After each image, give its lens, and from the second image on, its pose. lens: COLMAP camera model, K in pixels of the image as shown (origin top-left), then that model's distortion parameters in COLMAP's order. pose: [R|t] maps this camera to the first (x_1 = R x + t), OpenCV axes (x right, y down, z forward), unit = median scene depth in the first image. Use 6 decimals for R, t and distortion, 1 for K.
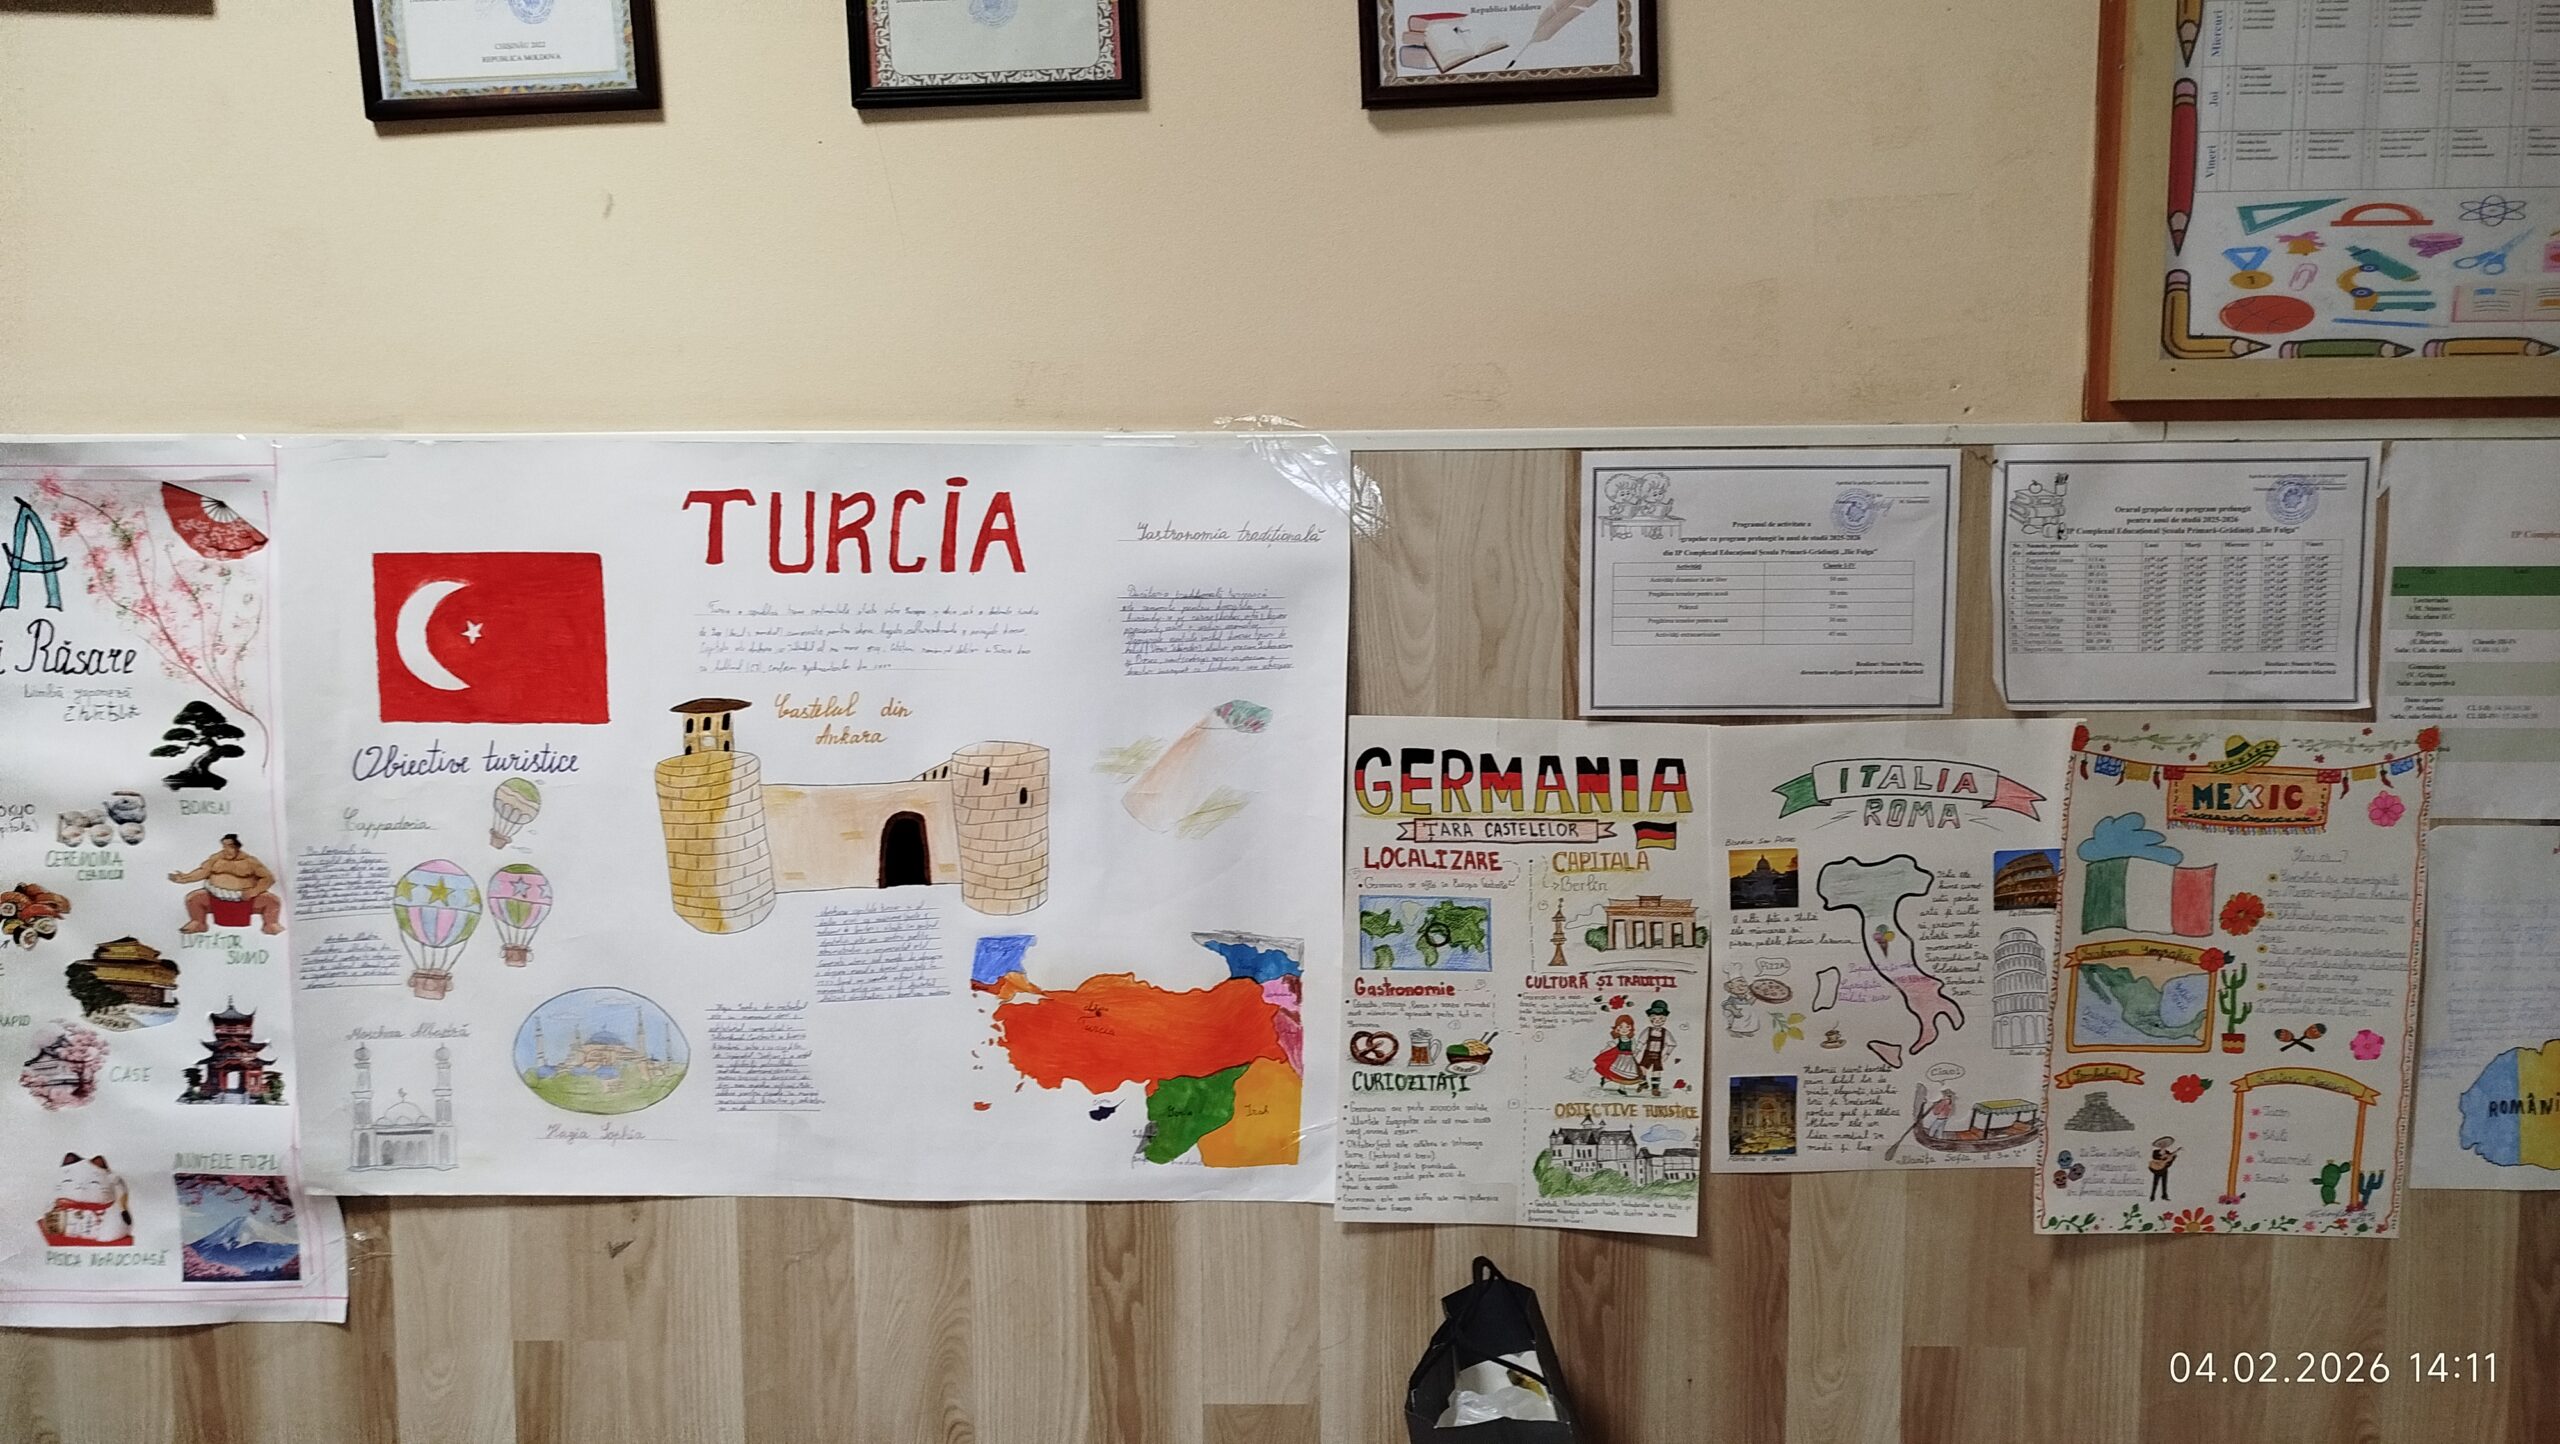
lens RADIAL K [[1724.3, 0, 1337.5], [0, 1724.3, 709.1], [0, 0, 1]] dist [0.038679, -0.023272]
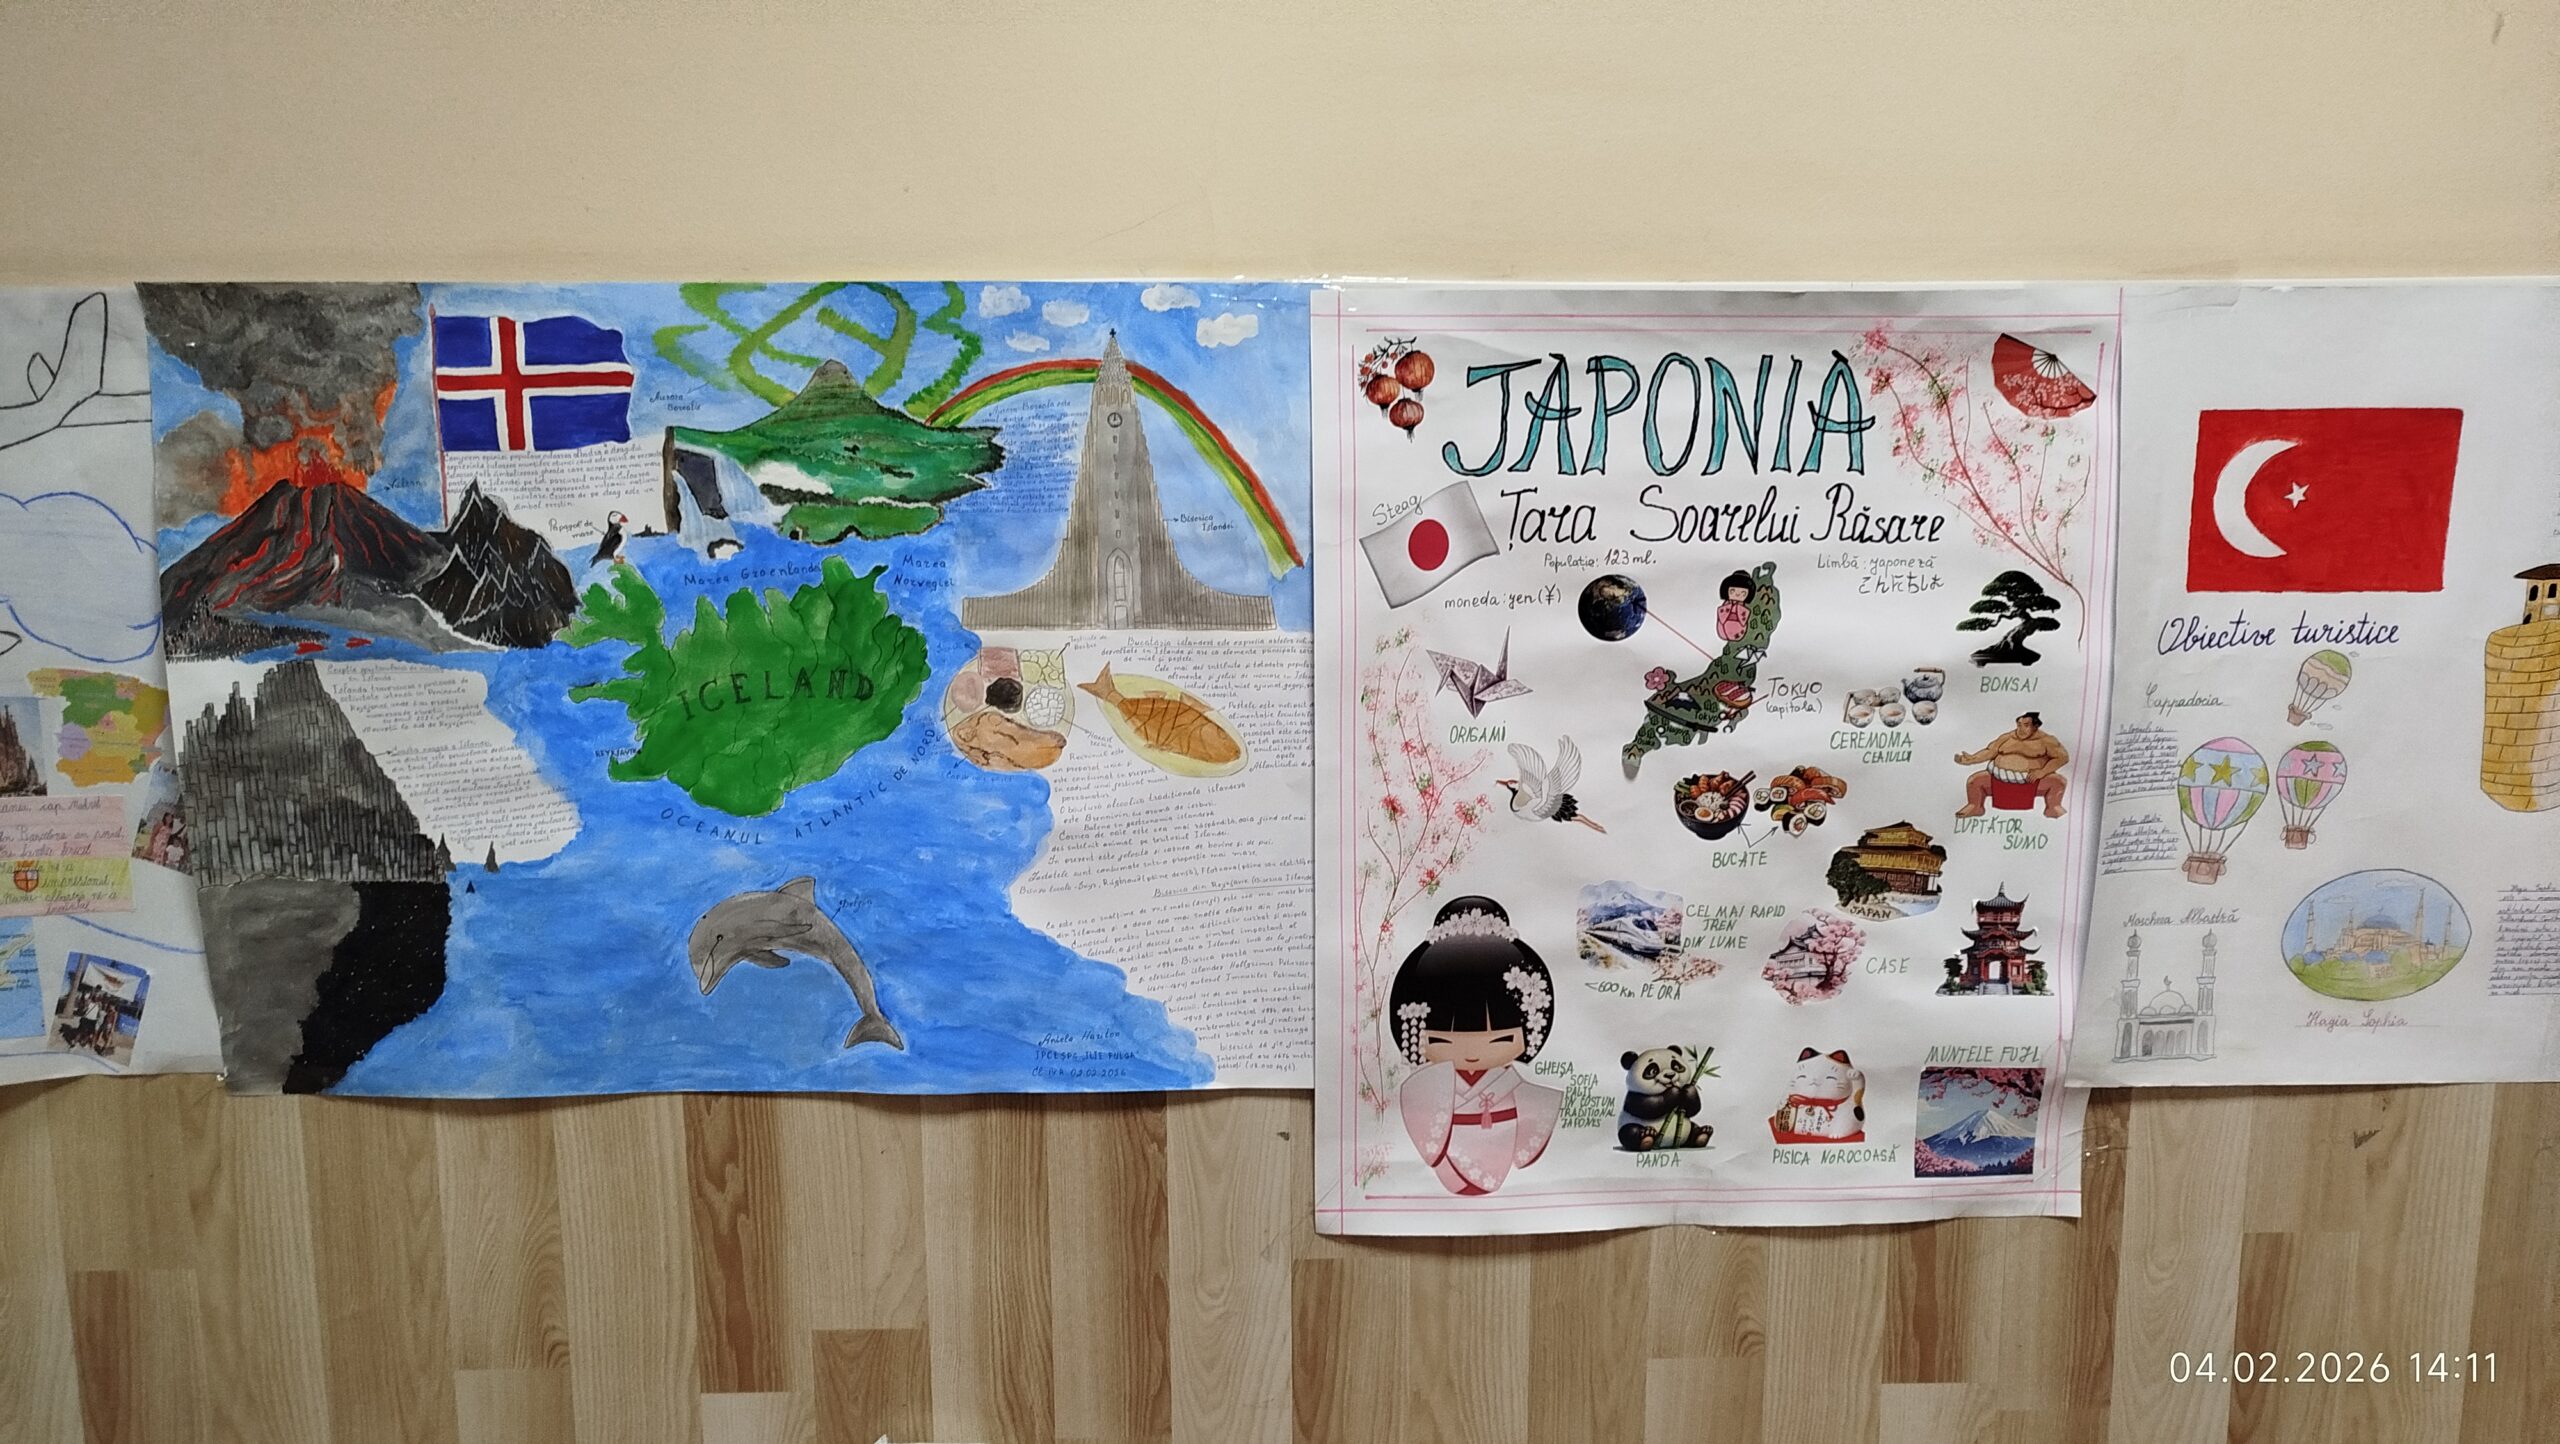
lens RADIAL K [[1819.0, 0, 1186.8], [0, 1819.0, 731.5], [0, 0, 1]] dist [0.014291, 0.006896]
pose [[0.997871, -0.010853, 0.064306, -1.149437], [0.006340, 0.997529, 0.069966, 0.010112], [-0.064906, -0.069409, 0.995475, 0.045853]]
